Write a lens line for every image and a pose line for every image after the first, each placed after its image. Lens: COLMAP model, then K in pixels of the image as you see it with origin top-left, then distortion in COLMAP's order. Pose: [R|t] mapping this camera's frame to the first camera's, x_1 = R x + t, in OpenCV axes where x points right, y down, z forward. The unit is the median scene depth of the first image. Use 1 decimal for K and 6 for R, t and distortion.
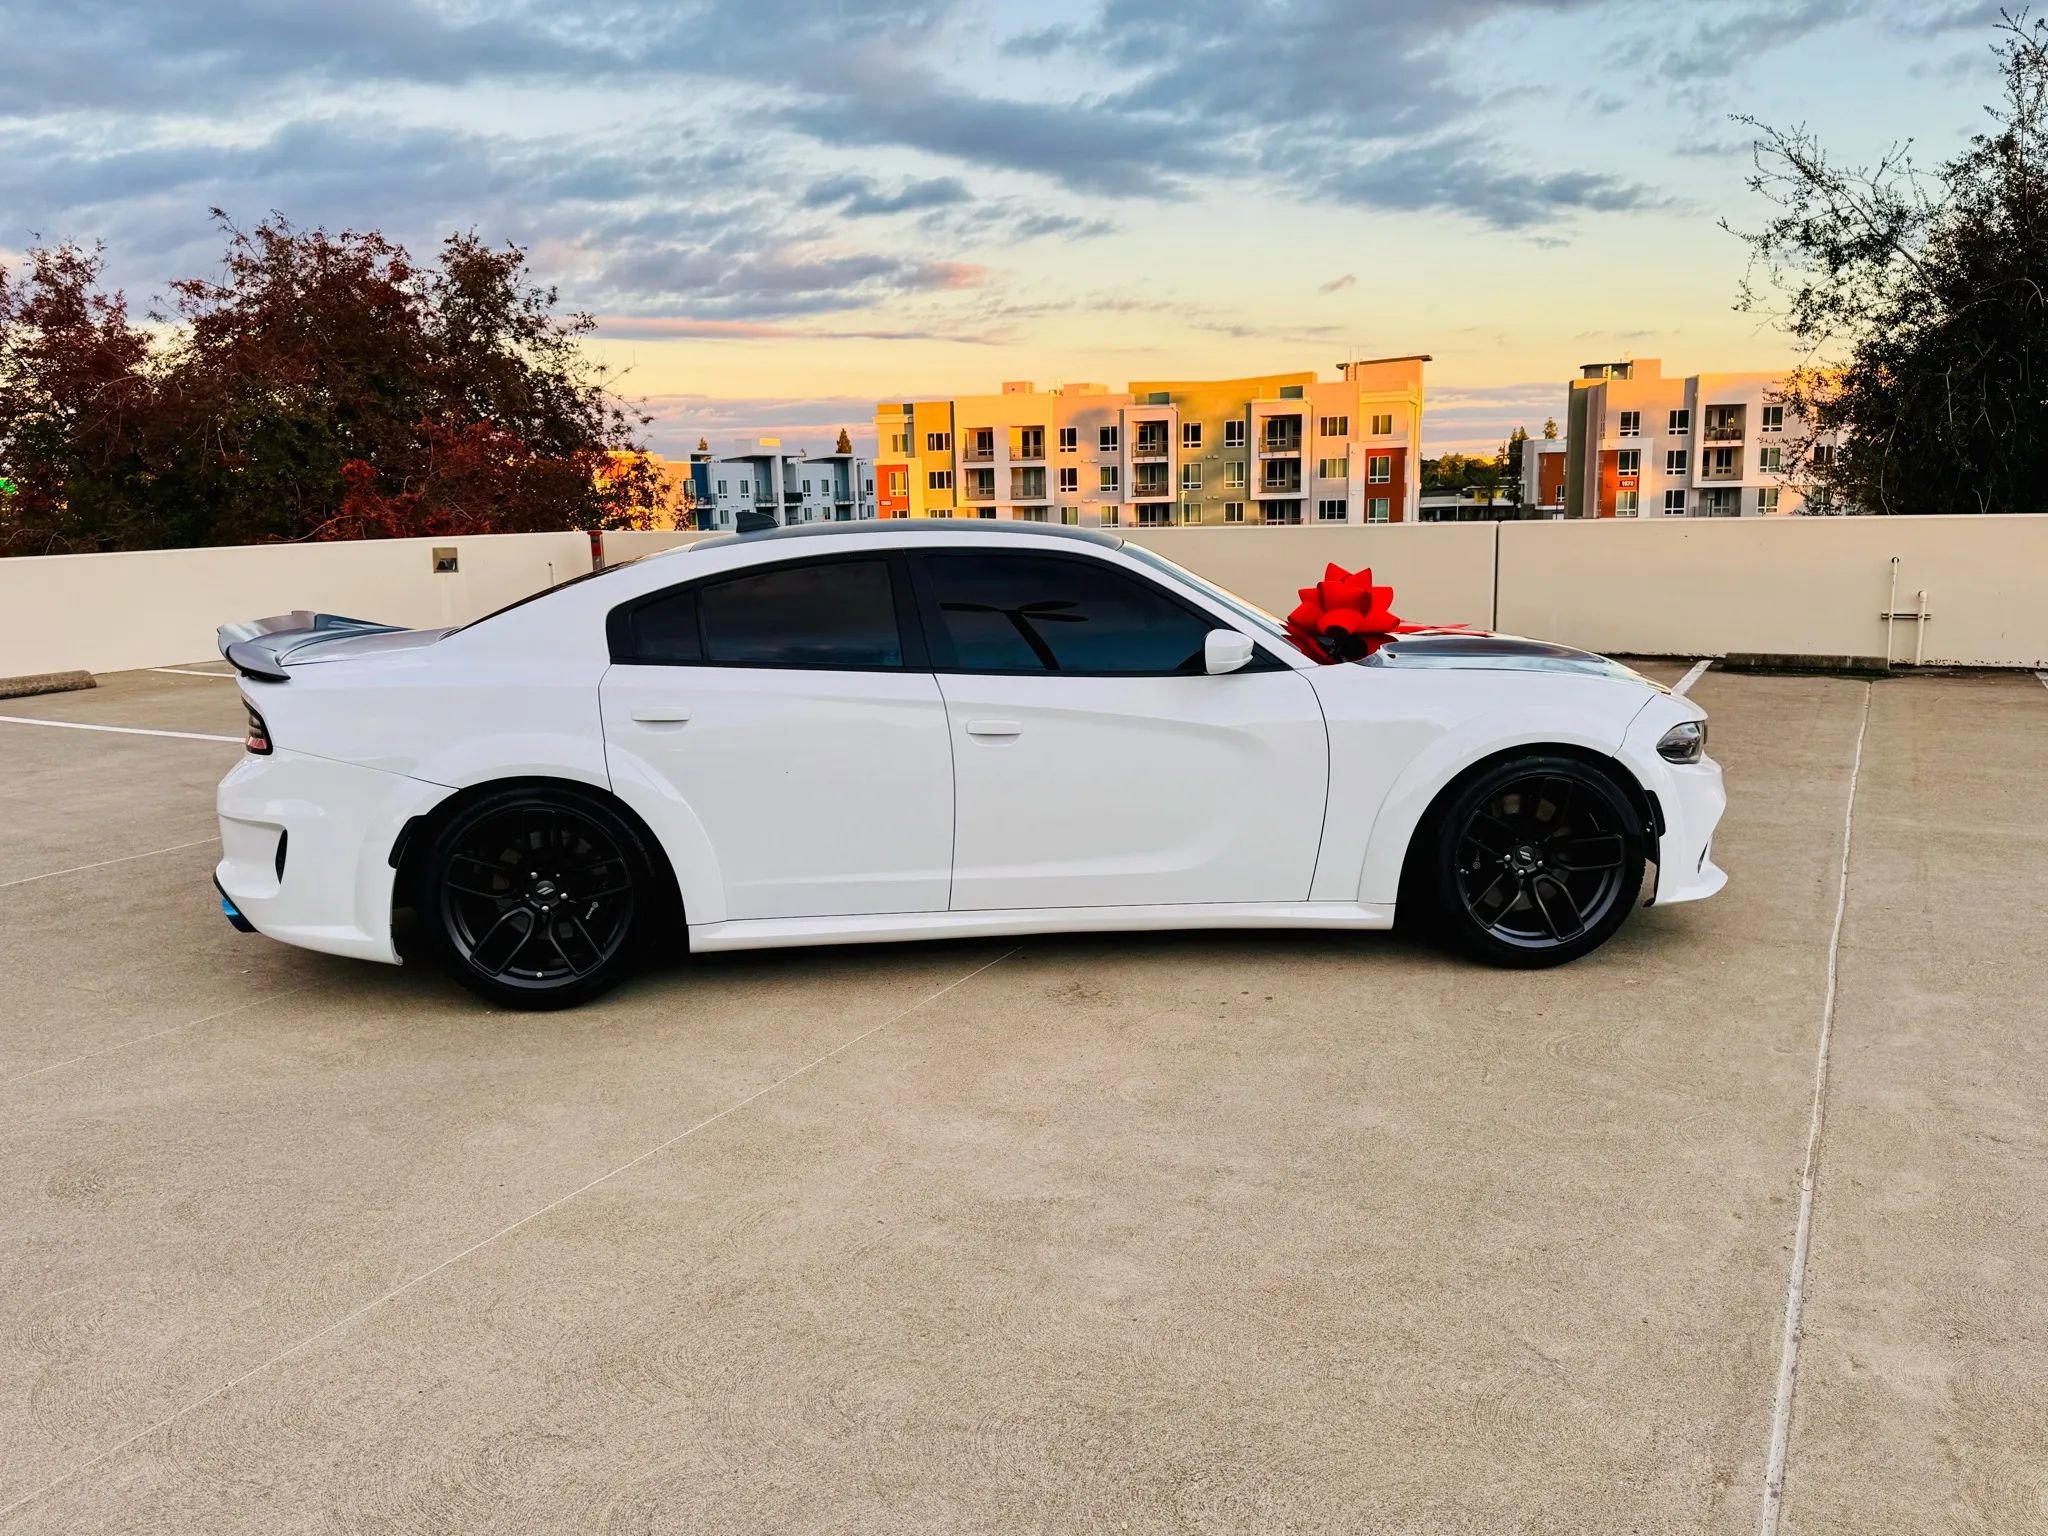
lens RADIAL K [[1629.4, 0, 1024.1], [0, 1629.4, 763.5], [0, 0, 1]] dist [0.033847, -0.055384]
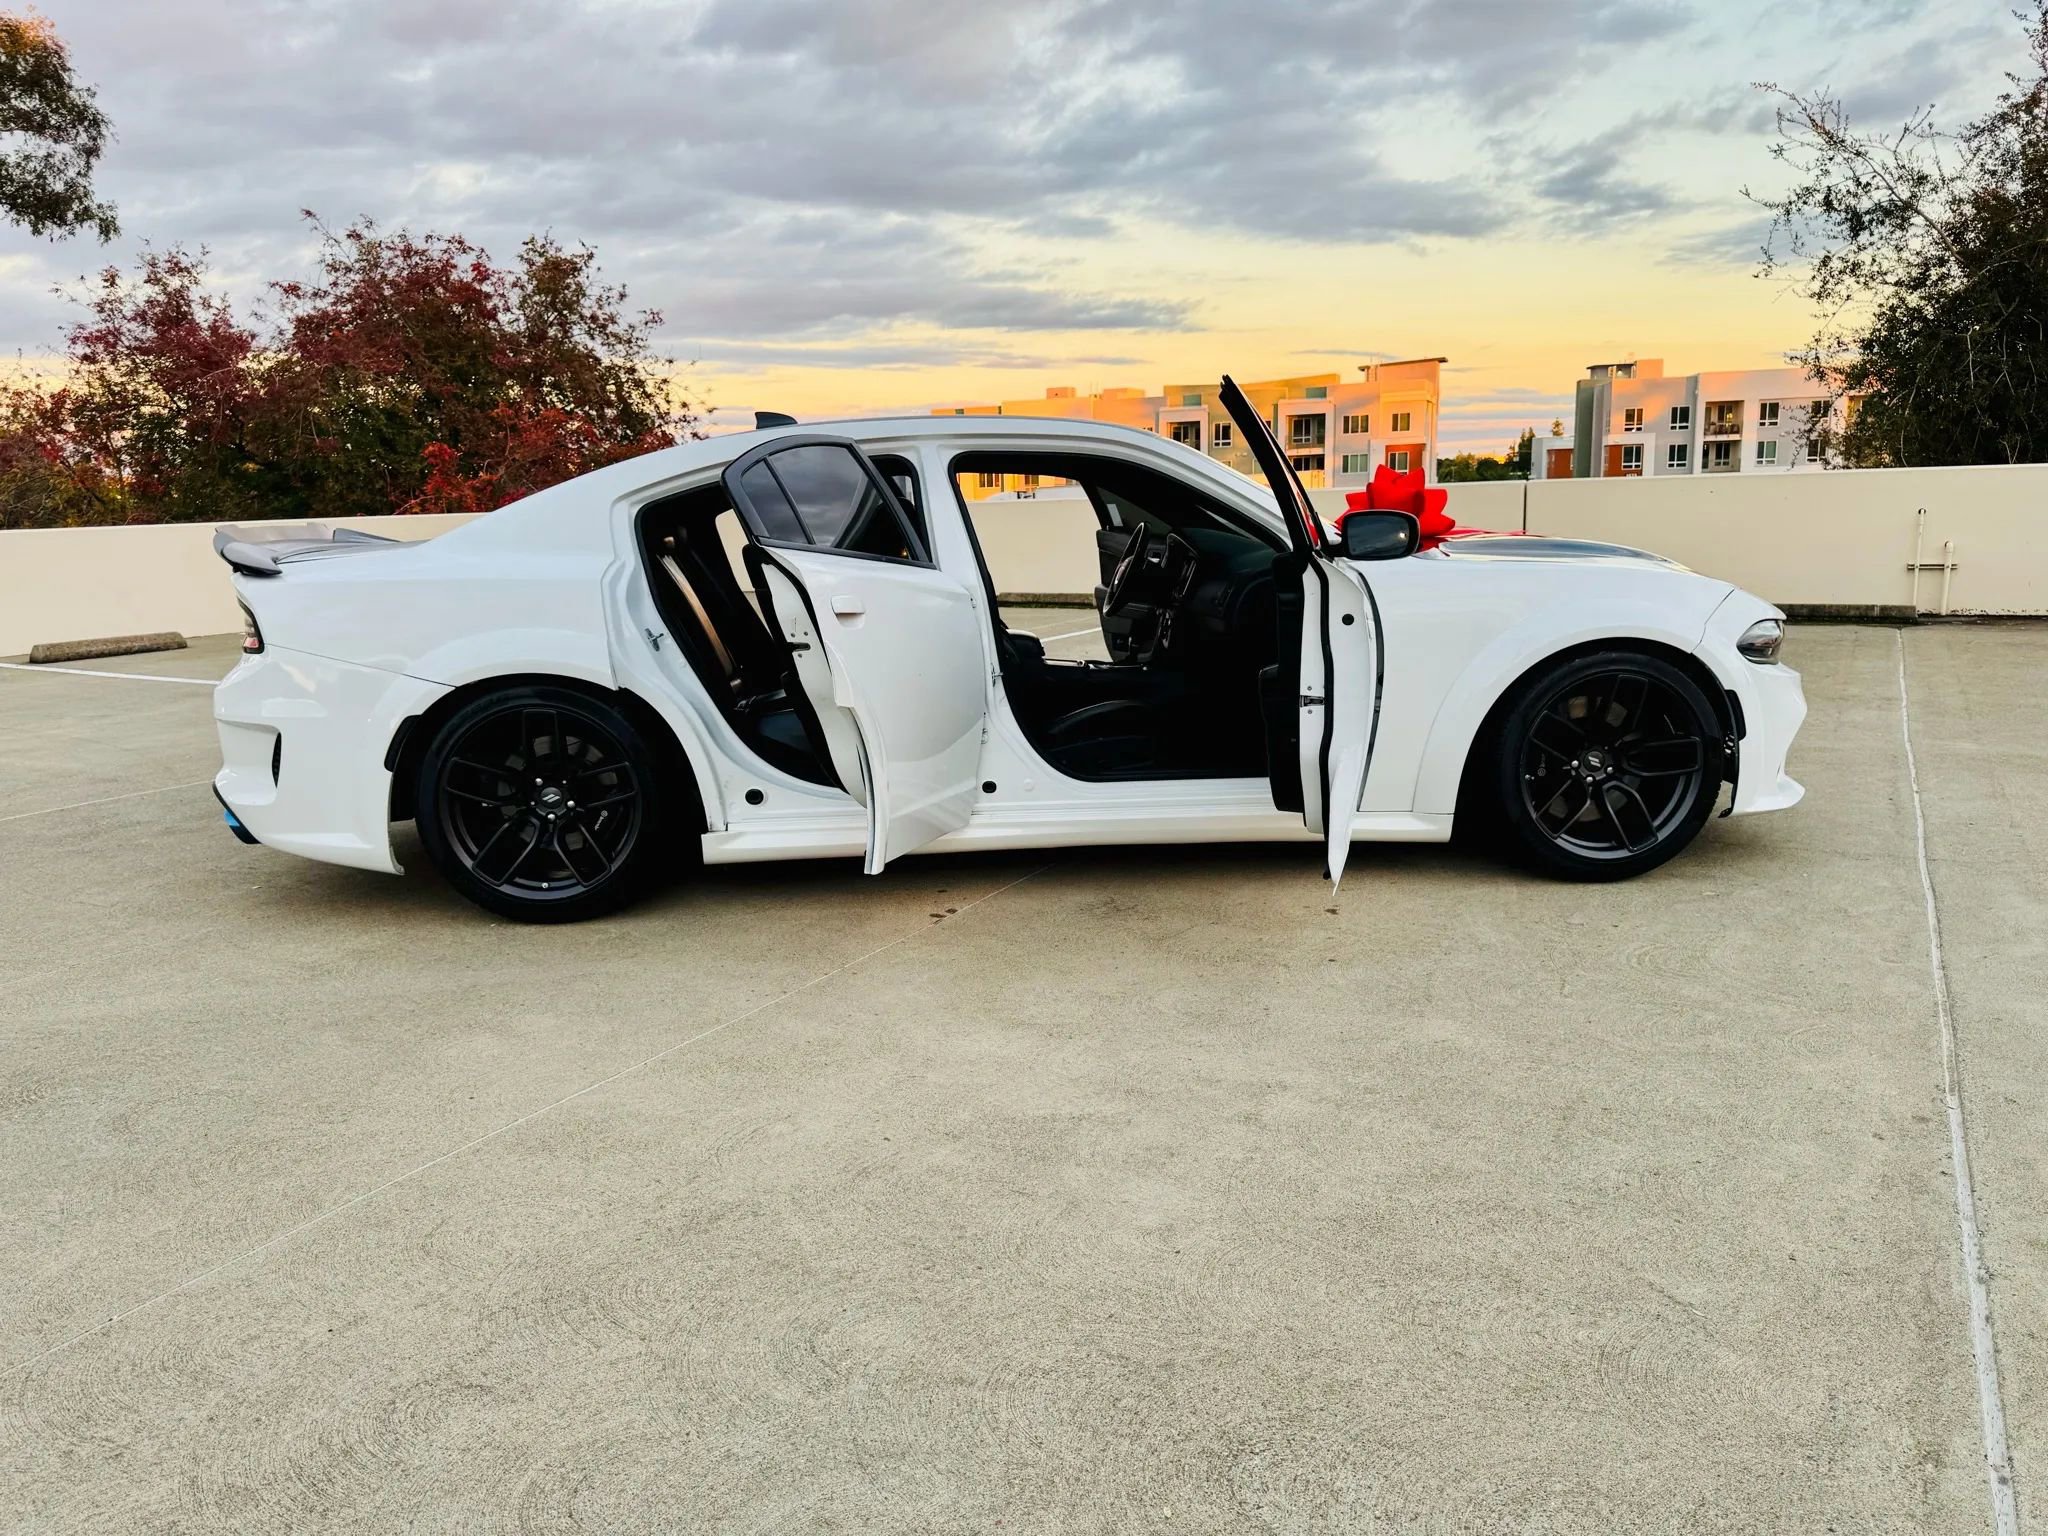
lens RADIAL K [[1490.9, 0, 1019.7], [0, 1490.9, 780.6], [0, 0, 1]] dist [0.004257, -0.009655]
pose [[0.999466, -0.002683, -0.032554, 0.002213], [0.003487, 0.999690, 0.024668, 0.014470], [0.032478, -0.024768, 0.999166, 0.043740]]
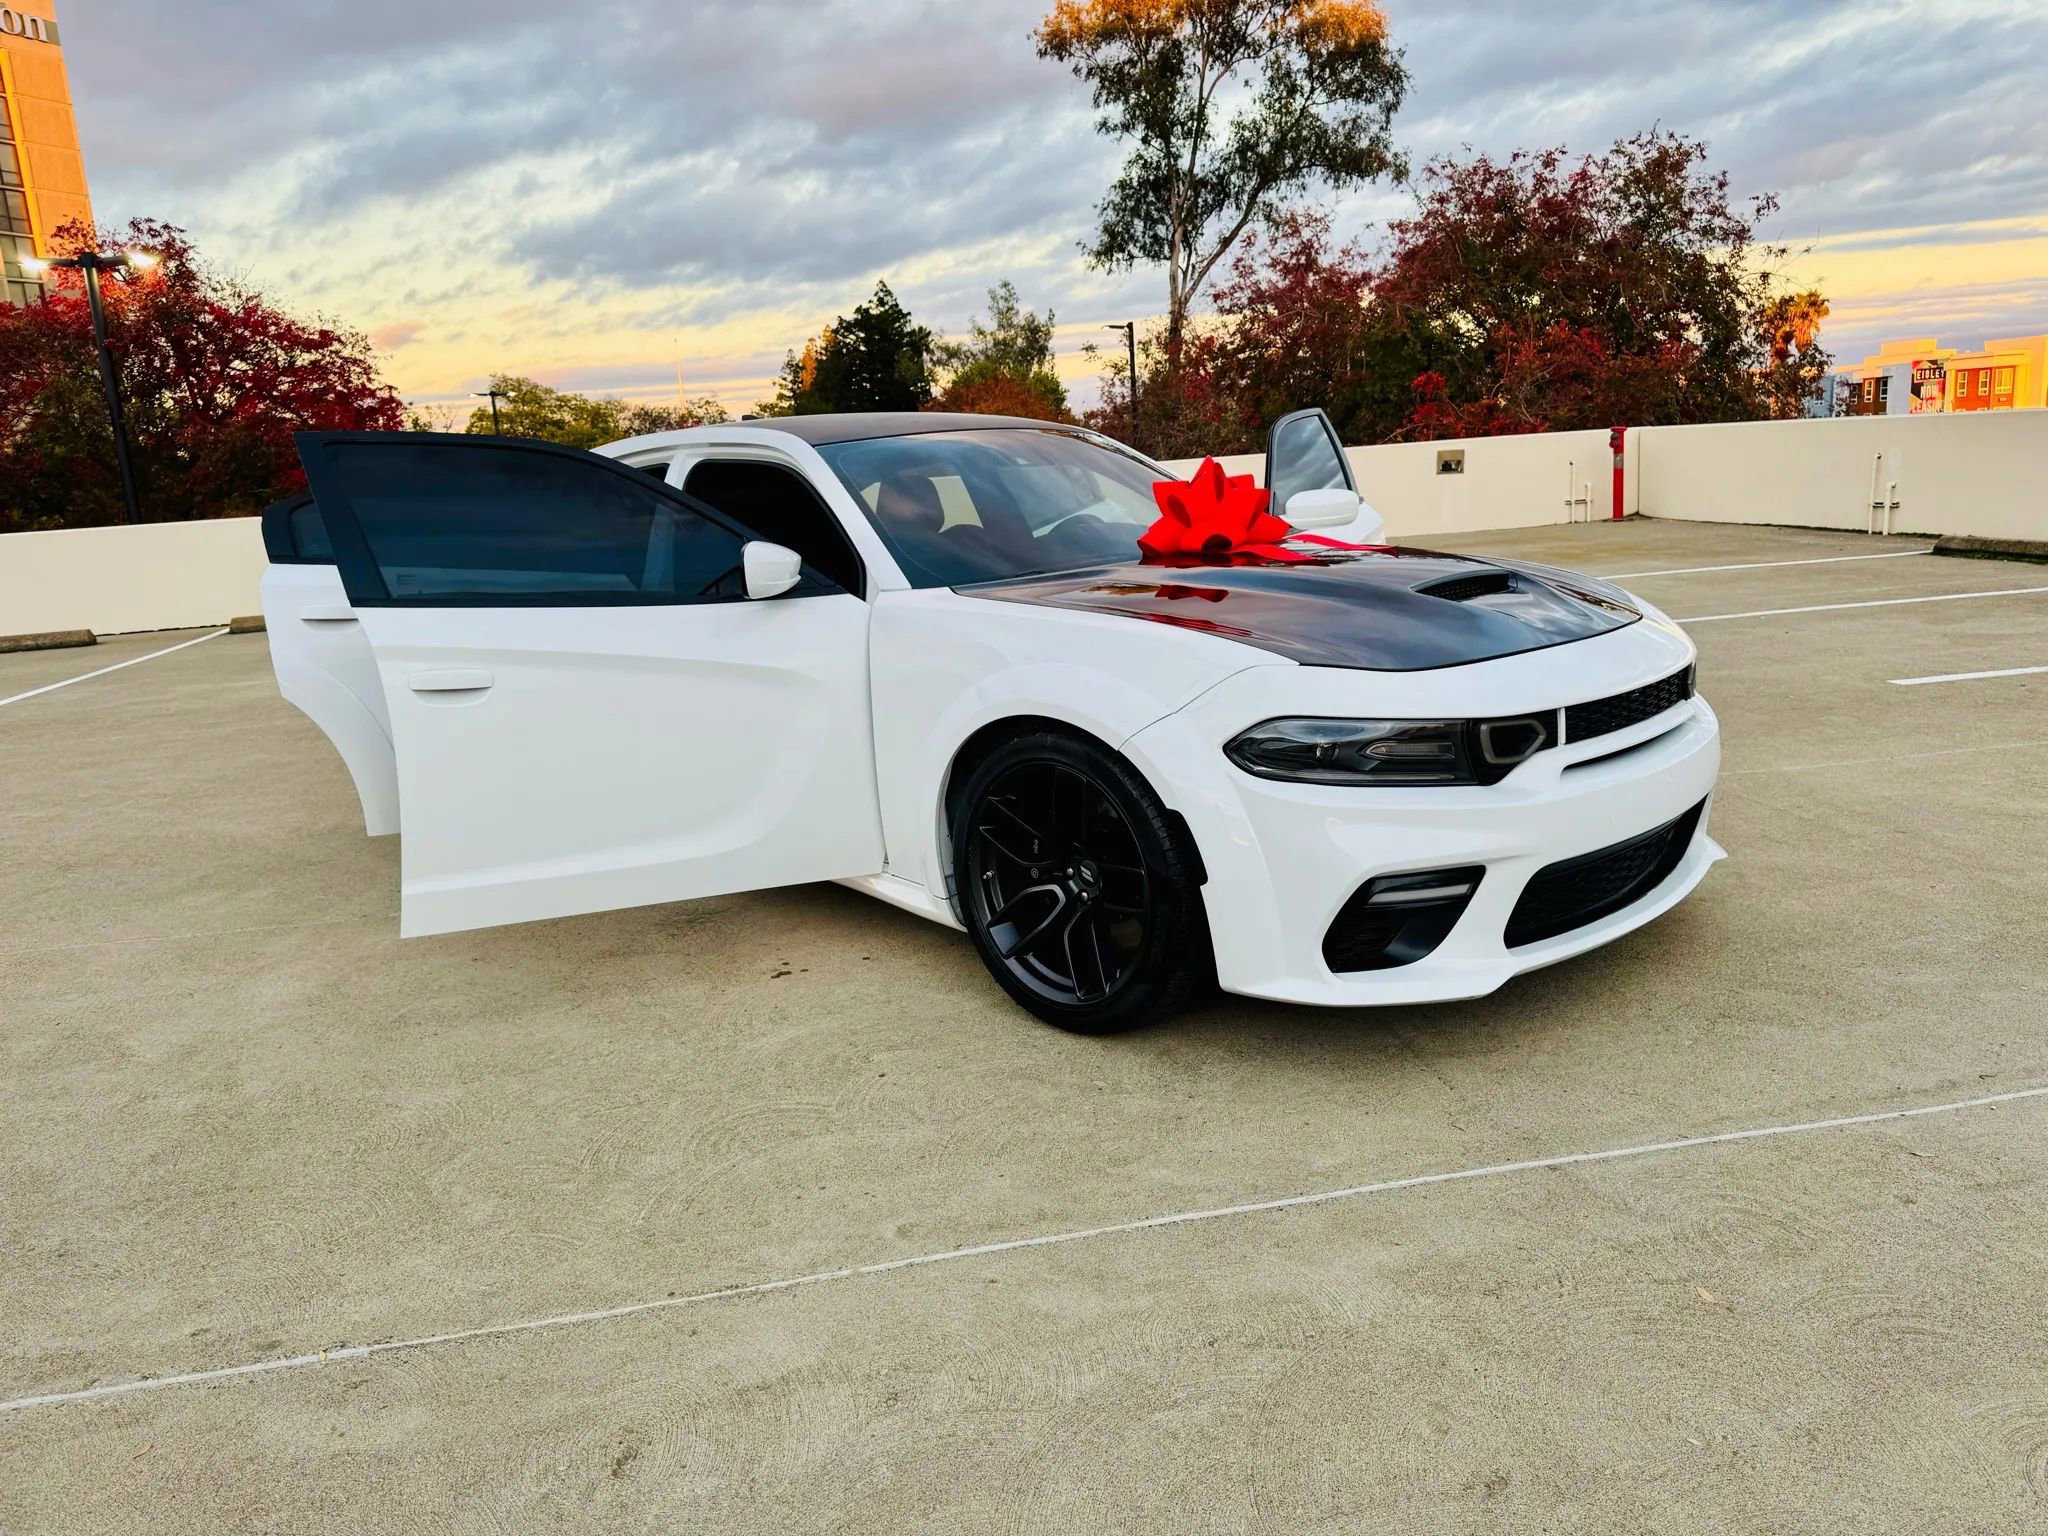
lens RADIAL K [[1481.4, 0, 1033.7], [0, 1481.4, 760.3], [0, 0, 1]] dist [0.005930, -0.003967]
pose [[0.643362, 0.130996, -0.754271, 0.243976], [-0.073585, 0.991271, 0.109391, -0.019144], [0.762017, -0.014875, 0.647386, 0.181115]]
